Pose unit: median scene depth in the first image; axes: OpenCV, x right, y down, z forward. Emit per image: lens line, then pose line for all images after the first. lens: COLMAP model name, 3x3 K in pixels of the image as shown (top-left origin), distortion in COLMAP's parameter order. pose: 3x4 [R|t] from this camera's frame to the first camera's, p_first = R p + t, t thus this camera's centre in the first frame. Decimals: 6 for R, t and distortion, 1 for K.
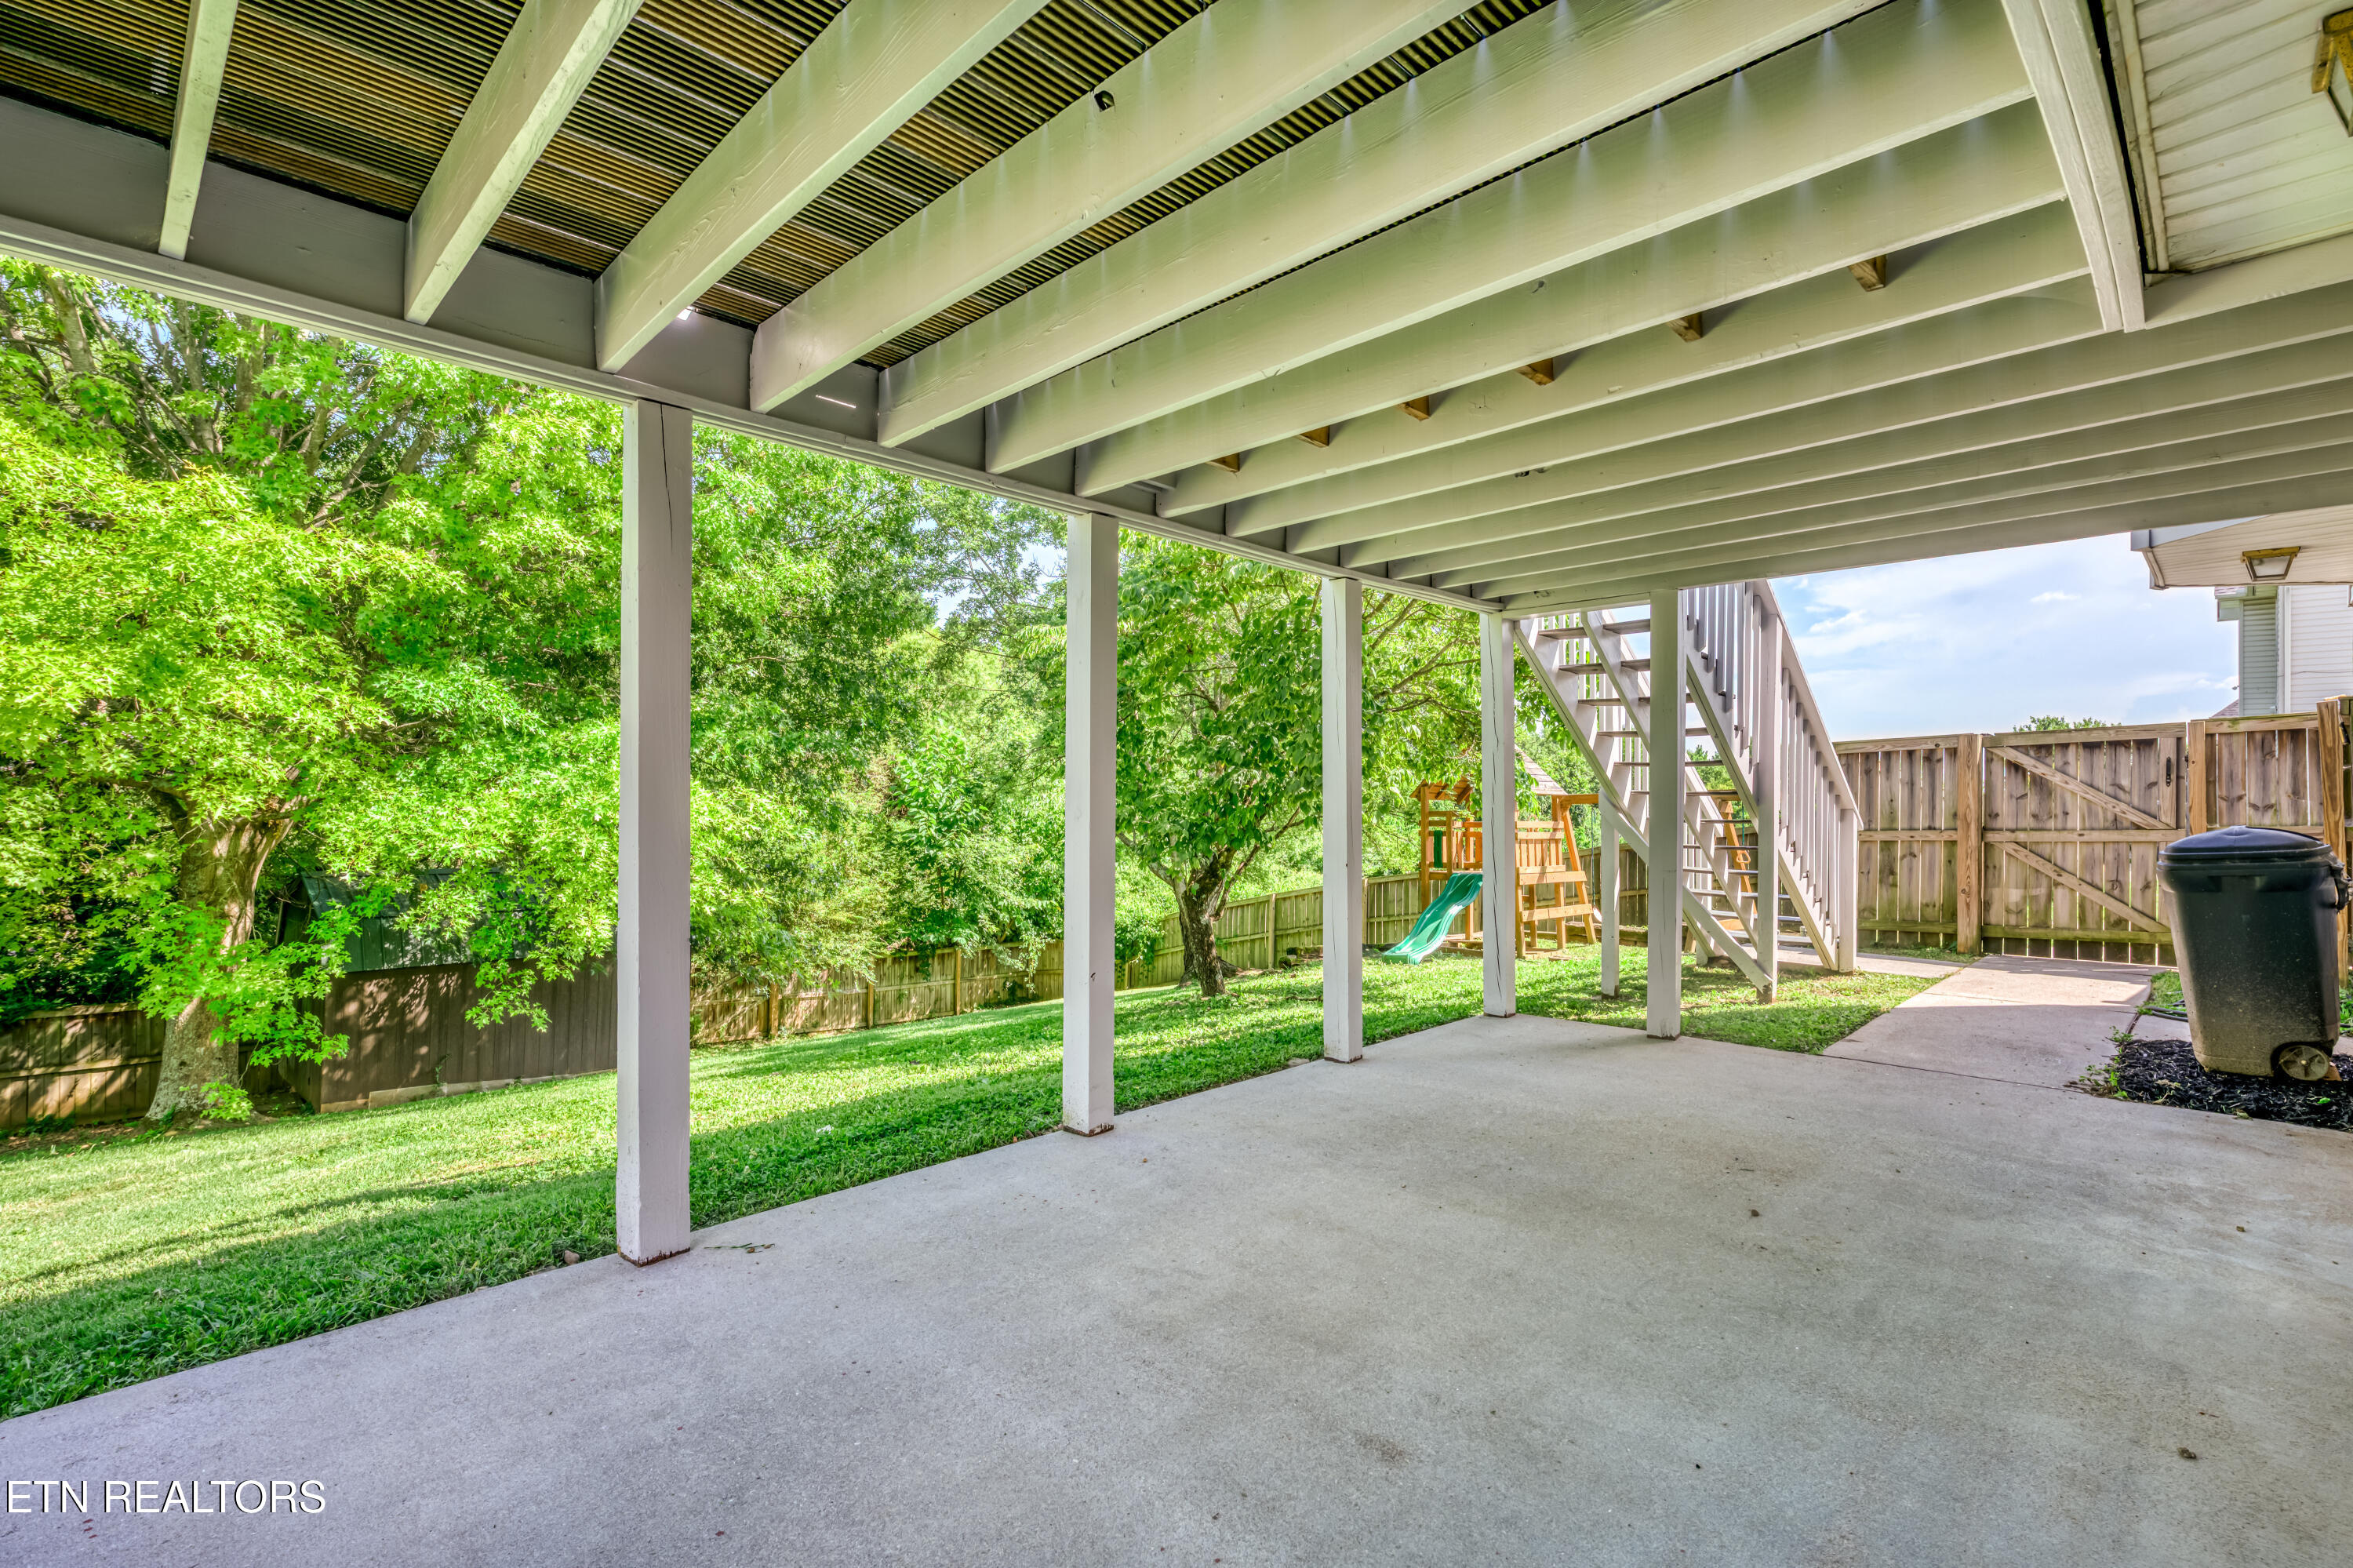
lens RADIAL K [[1075.0, 0, 1179.8], [0, 1075.0, 790.9], [0, 0, 1]] dist [0.003796, 0.000605]
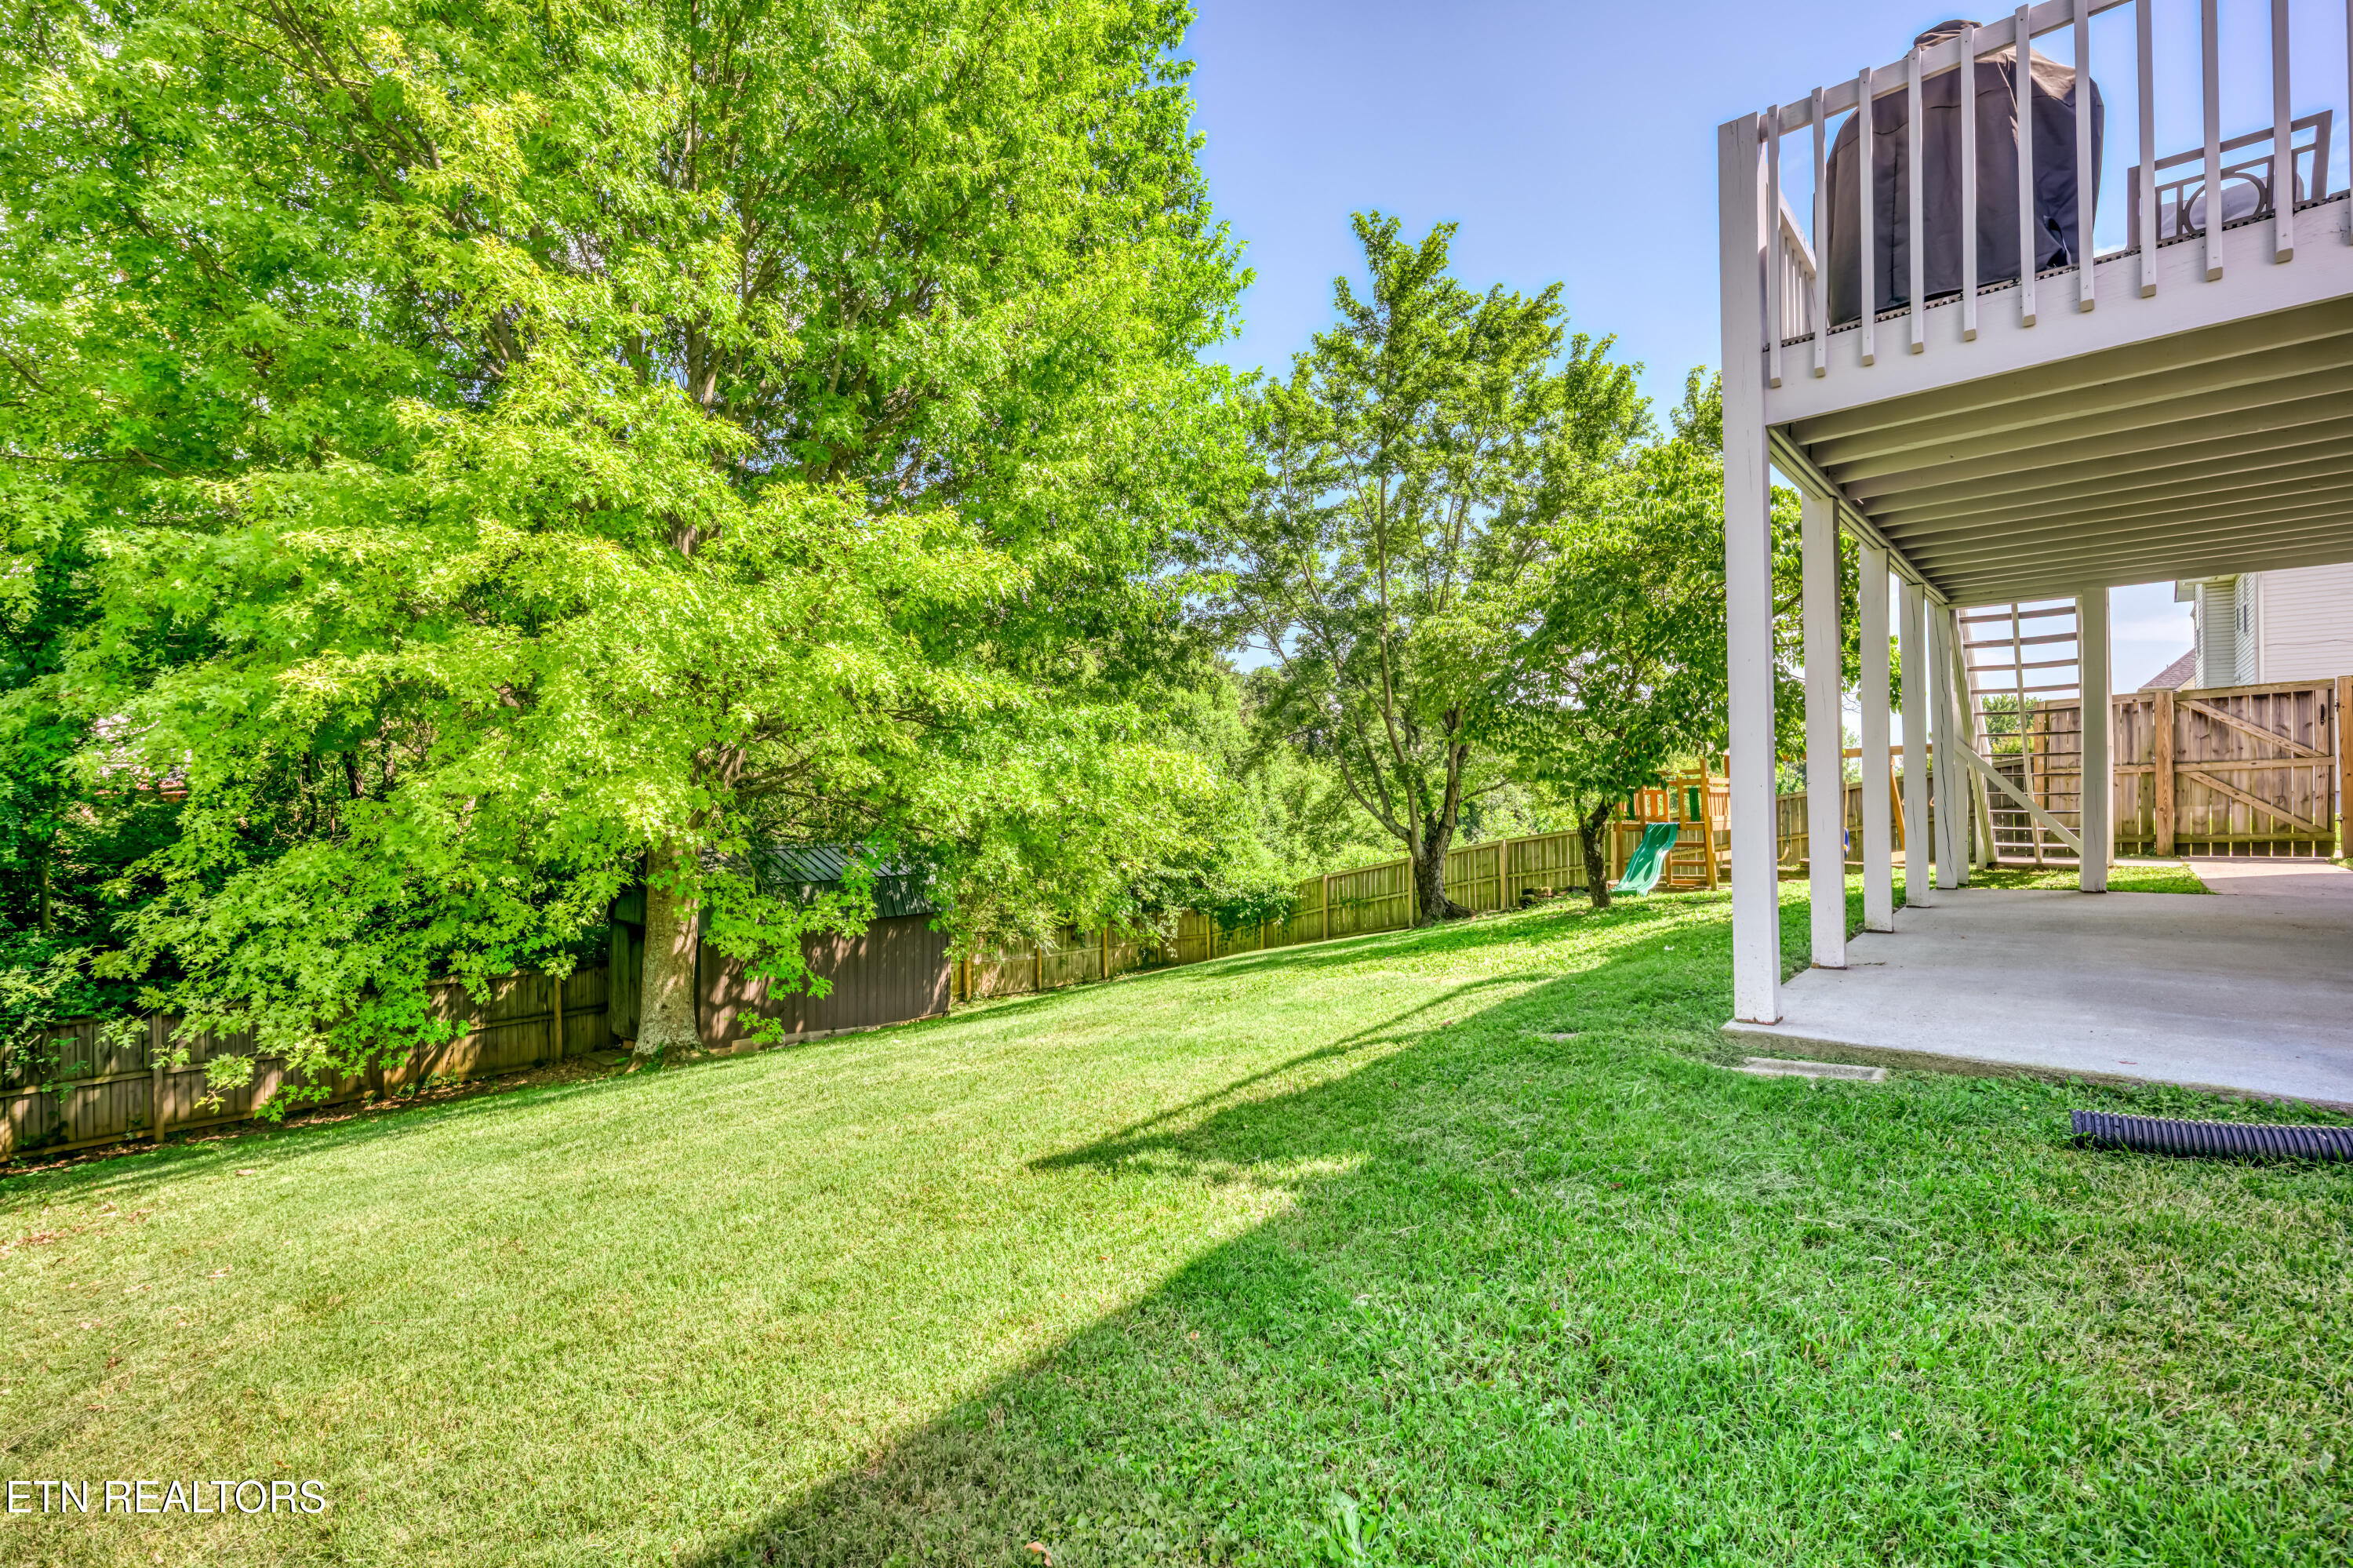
lens RADIAL K [[1075.0, 0, 1176.5], [0, 1075.0, 790.3], [0, 0, 1]] dist [0.003796, 0.000605]
pose [[0.996644, -0.022594, 0.078683, -0.379344], [0.022218, 0.999737, 0.005657, 0.022746], [-0.078790, -0.003889, 0.996884, -0.148260]]
